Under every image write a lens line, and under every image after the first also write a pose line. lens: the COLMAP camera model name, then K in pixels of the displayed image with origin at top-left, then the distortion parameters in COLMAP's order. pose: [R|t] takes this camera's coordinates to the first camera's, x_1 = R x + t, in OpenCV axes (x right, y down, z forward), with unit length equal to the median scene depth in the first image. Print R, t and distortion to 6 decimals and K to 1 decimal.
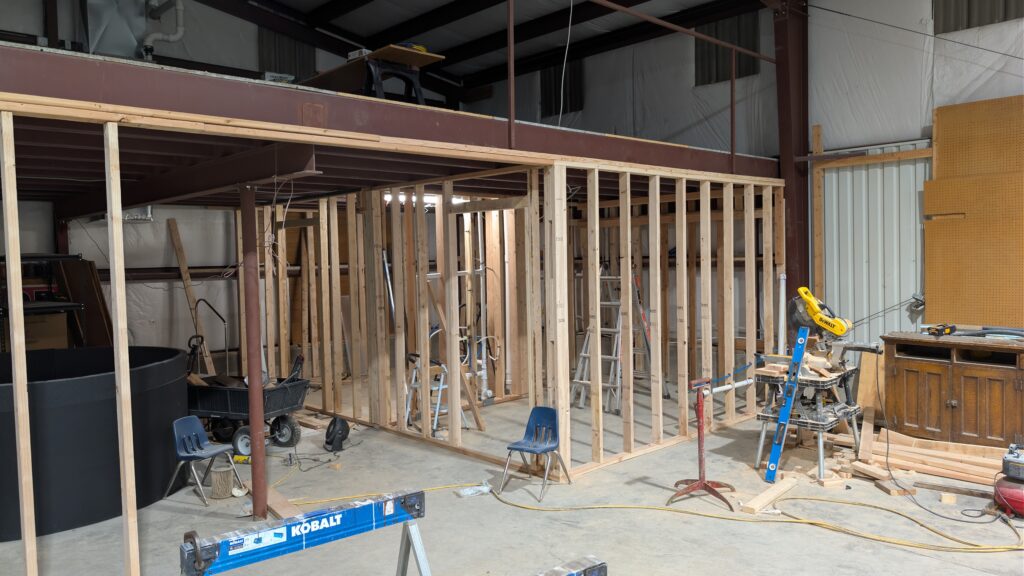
lens RADIAL K [[732.8, 0, 519.5], [0, 732.8, 282.7], [0, 0, 1]] dist [0.027621, -0.027235]
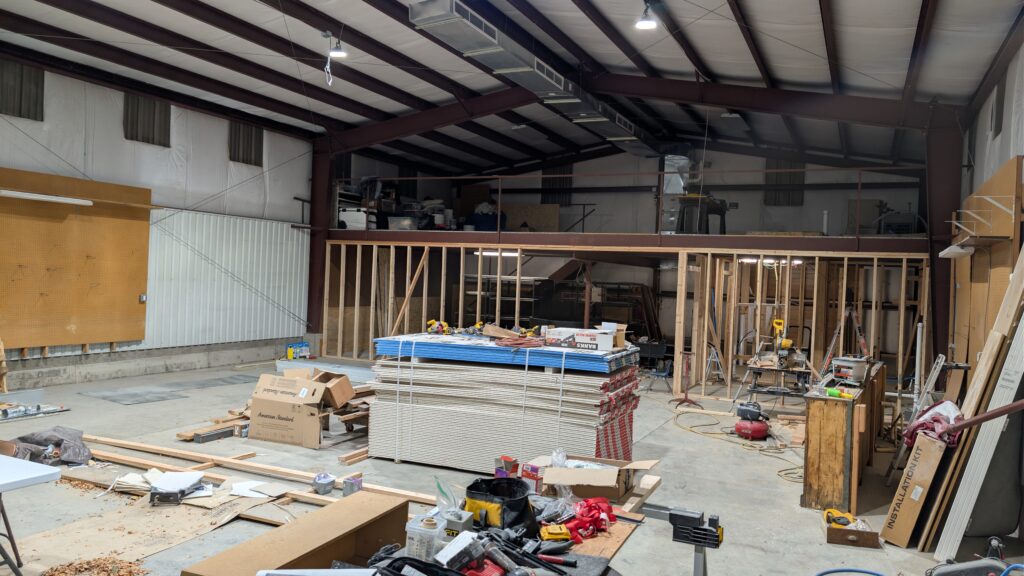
lens RADIAL K [[732.8, 0, 519.5], [0, 732.8, 286.8], [0, 0, 1]] dist [0.027621, -0.027235]
pose [[0.357525, 0.050538, -0.932535, 1.451907], [-0.087540, 0.995952, 0.020413, -0.043662], [0.929792, 0.074336, 0.360502, -0.190416]]
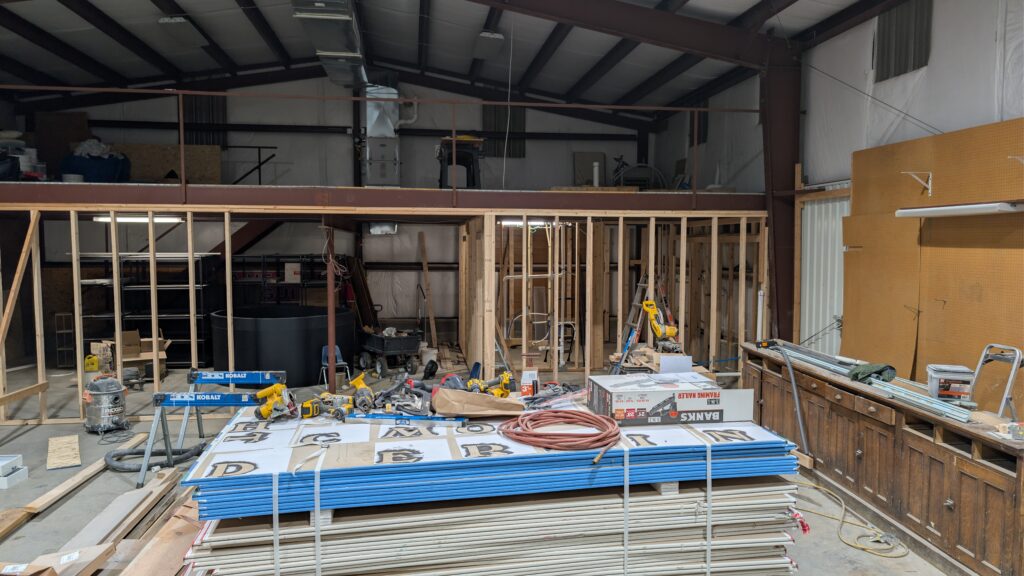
lens RADIAL K [[732.8, 0, 523.2], [0, 732.8, 290.6], [0, 0, 1]] dist [0.027621, -0.027235]
pose [[0.816447, 0.061740, -0.574111, 0.780073], [-0.044752, 0.998042, 0.043689, -0.050182], [0.575684, -0.009977, 0.817611, -0.206703]]
